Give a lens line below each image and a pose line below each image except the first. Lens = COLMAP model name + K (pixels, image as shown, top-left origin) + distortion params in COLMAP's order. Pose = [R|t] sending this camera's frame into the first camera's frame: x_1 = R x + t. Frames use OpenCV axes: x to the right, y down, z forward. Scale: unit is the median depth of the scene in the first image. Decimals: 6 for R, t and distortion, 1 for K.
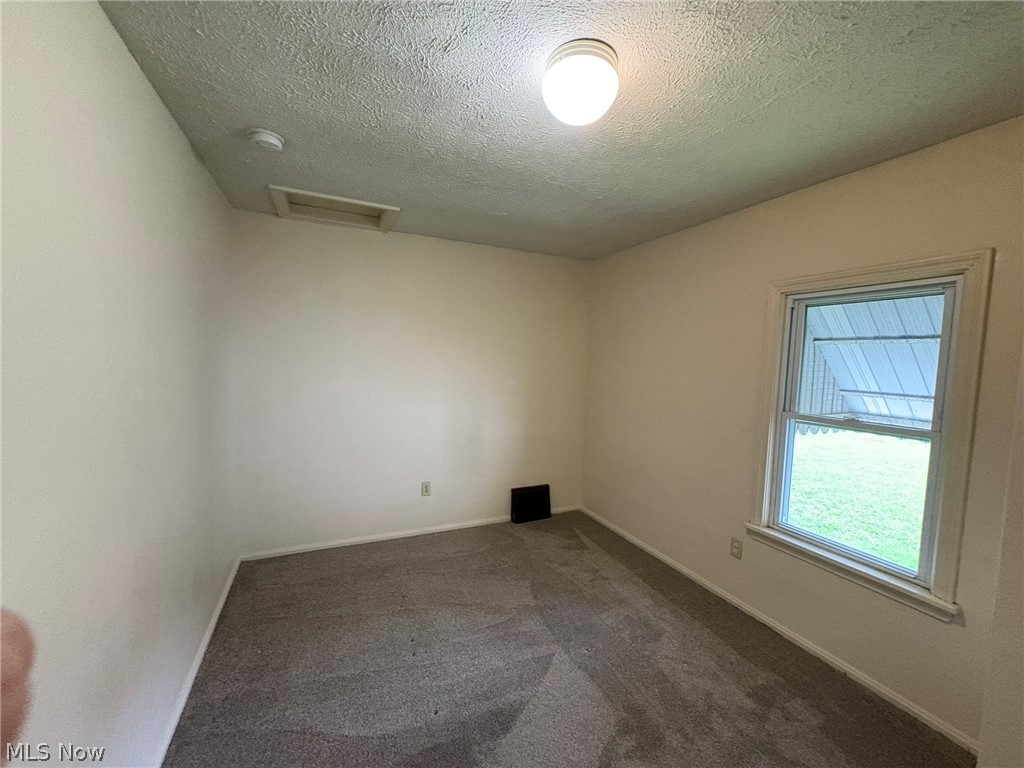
lens RADIAL K [[407.2, 0, 512.0], [0, 407.2, 384.0], [0, 0, 1]] dist [0.001886, 0.000113]
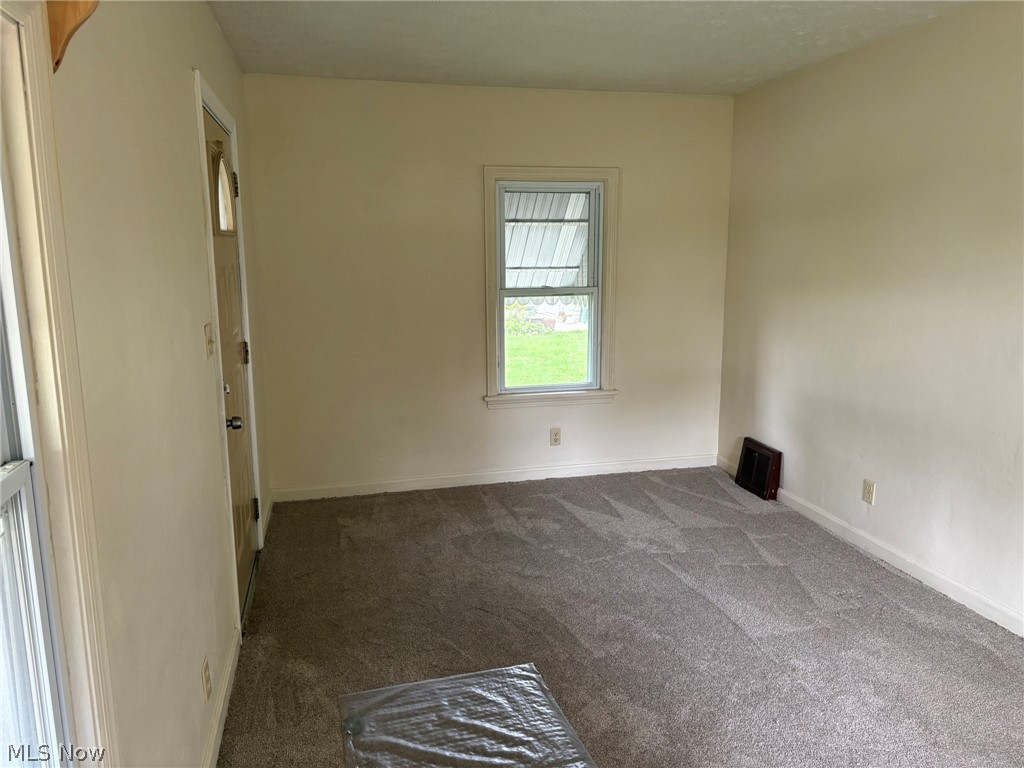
lens RADIAL K [[778.0, 0, 509.2], [0, 778.0, 389.9], [0, 0, 1]] dist [0.074204, -0.098765]
pose [[0.190525, -0.213027, 0.958290, -1.586015], [0.079450, 0.976315, 0.201238, -0.096212], [-0.978462, 0.037796, 0.202937, 0.606609]]
